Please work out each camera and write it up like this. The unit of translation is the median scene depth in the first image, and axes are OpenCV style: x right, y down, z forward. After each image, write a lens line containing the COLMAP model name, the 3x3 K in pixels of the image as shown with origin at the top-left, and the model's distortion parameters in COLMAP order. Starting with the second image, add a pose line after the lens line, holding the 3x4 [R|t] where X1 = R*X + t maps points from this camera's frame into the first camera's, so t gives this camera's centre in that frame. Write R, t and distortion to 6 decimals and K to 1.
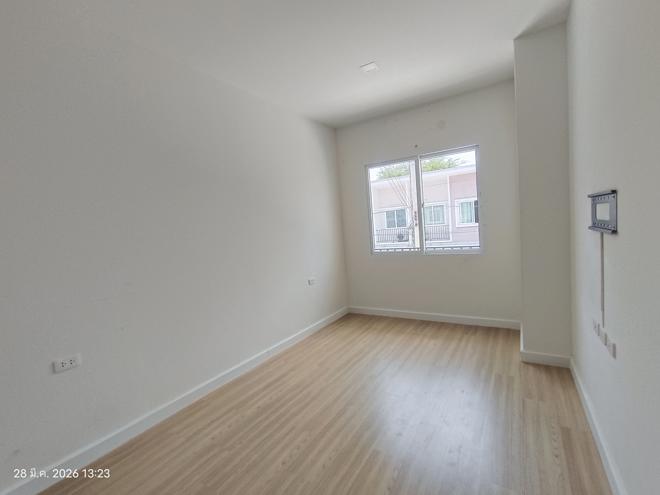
lens RADIAL K [[304.0, 0, 328.7], [0, 304.0, 251.4], [0, 0, 1]] dist [-0.000232, 0.000002]
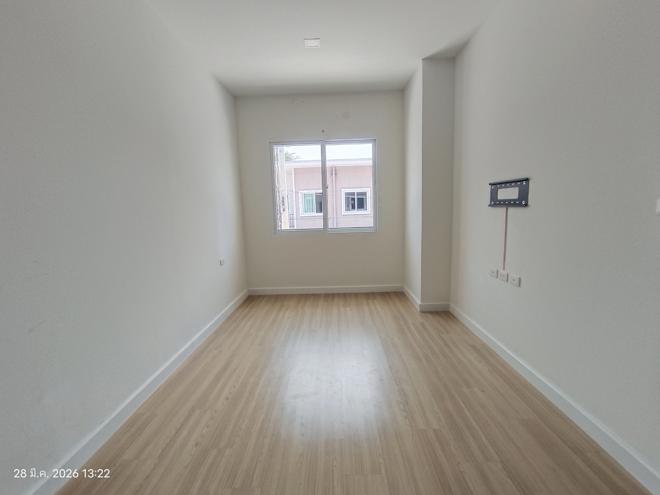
lens RADIAL K [[304.7, 0, 330.0], [0, 304.7, 247.5], [0, 0, 1]] dist [-0.000864, 0.000428]
pose [[0.850287, -0.017275, 0.526035, -0.339400], [0.006373, 0.999726, 0.022529, 0.050697], [-0.526280, -0.015804, 0.850164, 0.089134]]
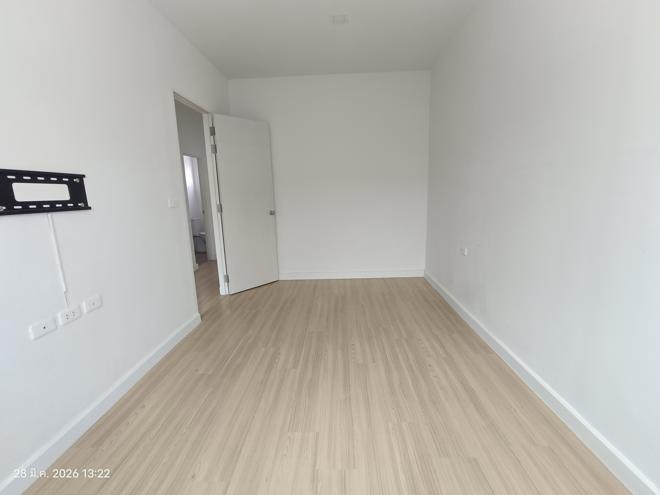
lens RADIAL K [[304.7, 0, 330.0], [0, 304.7, 247.5], [0, 0, 1]] dist [-0.000864, 0.000428]
pose [[-0.852361, 0.198383, -0.483865, 0.327750], [0.058356, 0.955556, 0.288977, -0.099213], [0.519688, 0.218077, -0.826055, 1.210117]]
